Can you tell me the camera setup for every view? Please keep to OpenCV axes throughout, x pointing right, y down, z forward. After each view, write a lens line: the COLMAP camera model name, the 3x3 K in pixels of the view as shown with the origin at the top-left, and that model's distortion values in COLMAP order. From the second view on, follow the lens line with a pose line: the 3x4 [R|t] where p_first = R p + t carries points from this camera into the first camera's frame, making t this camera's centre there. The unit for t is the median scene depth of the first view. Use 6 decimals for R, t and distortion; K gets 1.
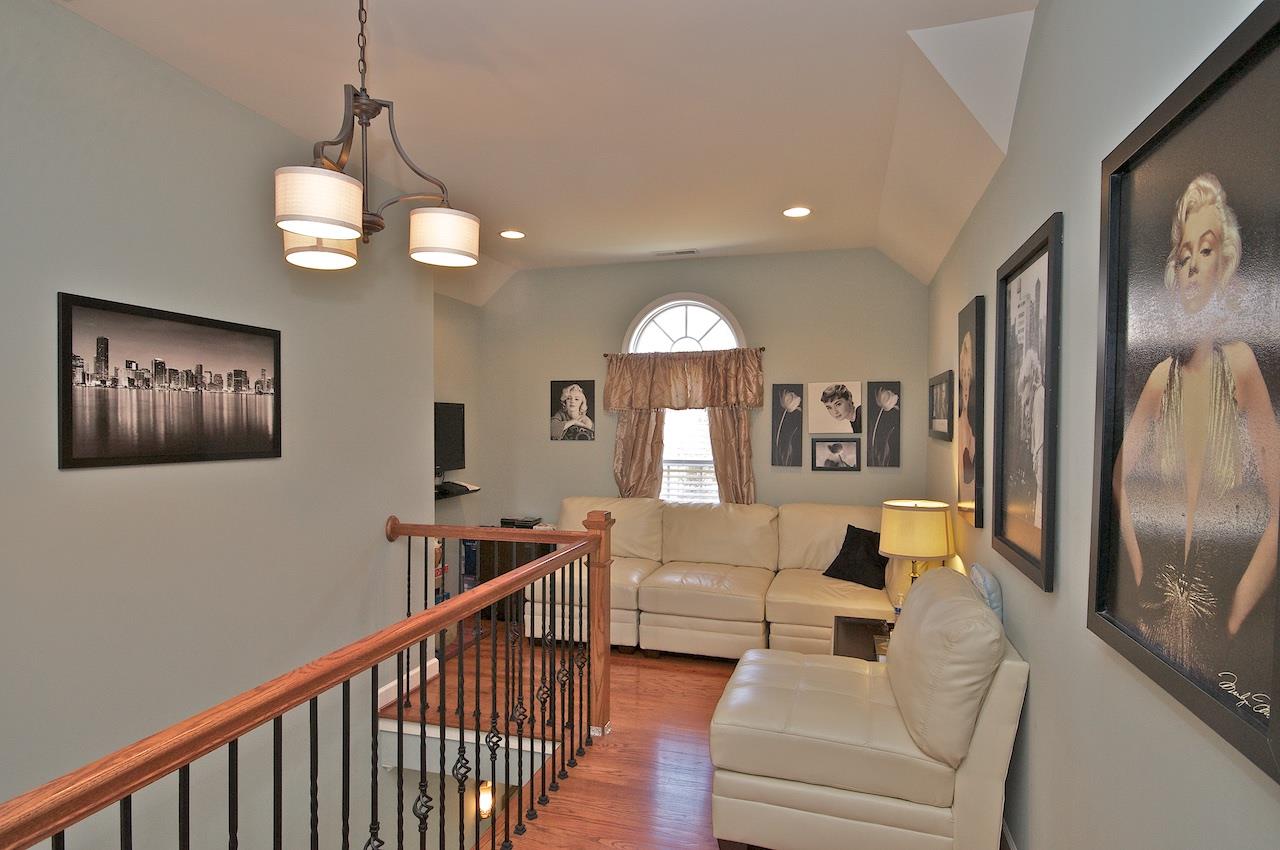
lens RADIAL K [[682.5, 0, 639.8], [0, 682.5, 430.3], [0, 0, 1]] dist [0.002666, 0.000054]
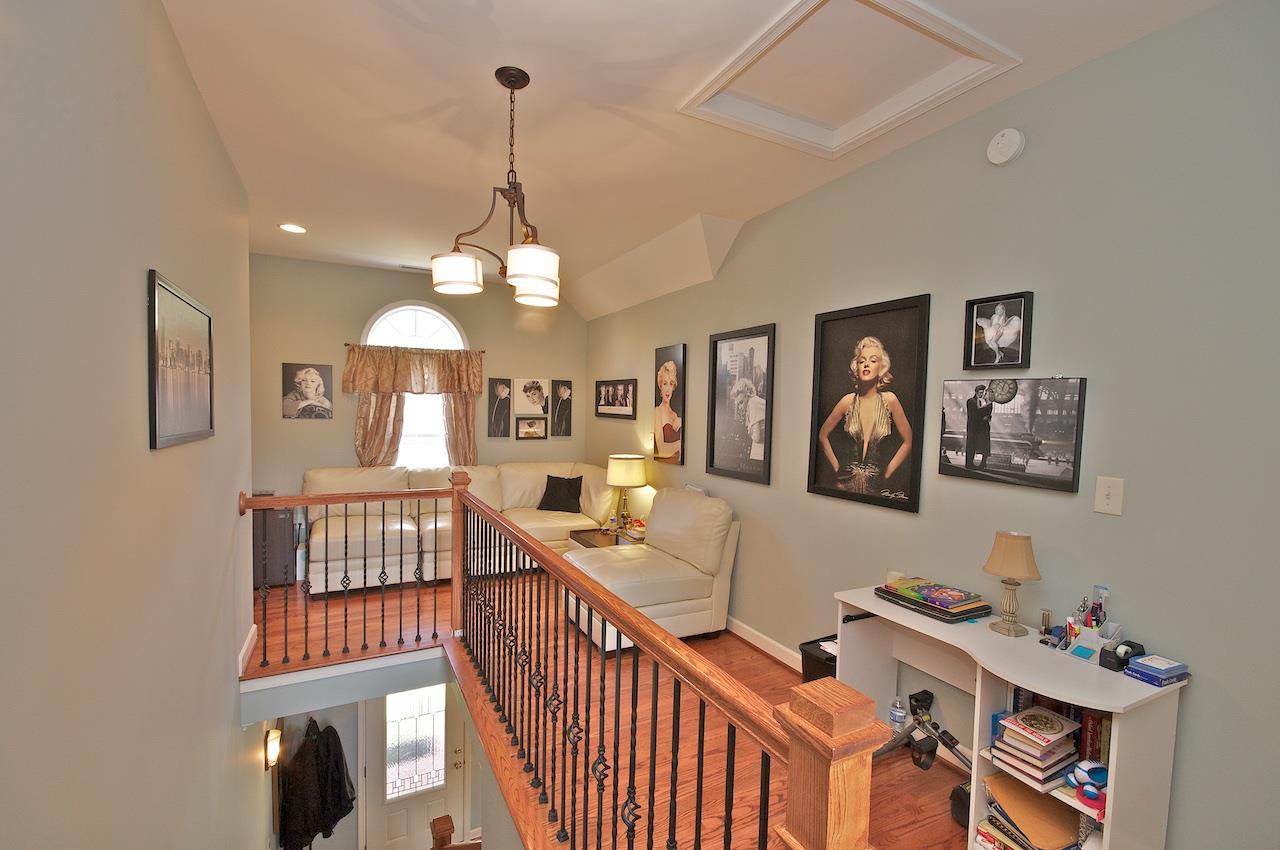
lens RADIAL K [[563.9, 0, 639.2], [0, 563.9, 429.4], [0, 0, 1]] dist [-0.004178, -0.001037]
pose [[0.721181, -0.012248, 0.692639, -0.379034], [-0.012647, 0.999444, 0.030840, -0.002873], [-0.692632, -0.031001, 0.720625, -0.030076]]
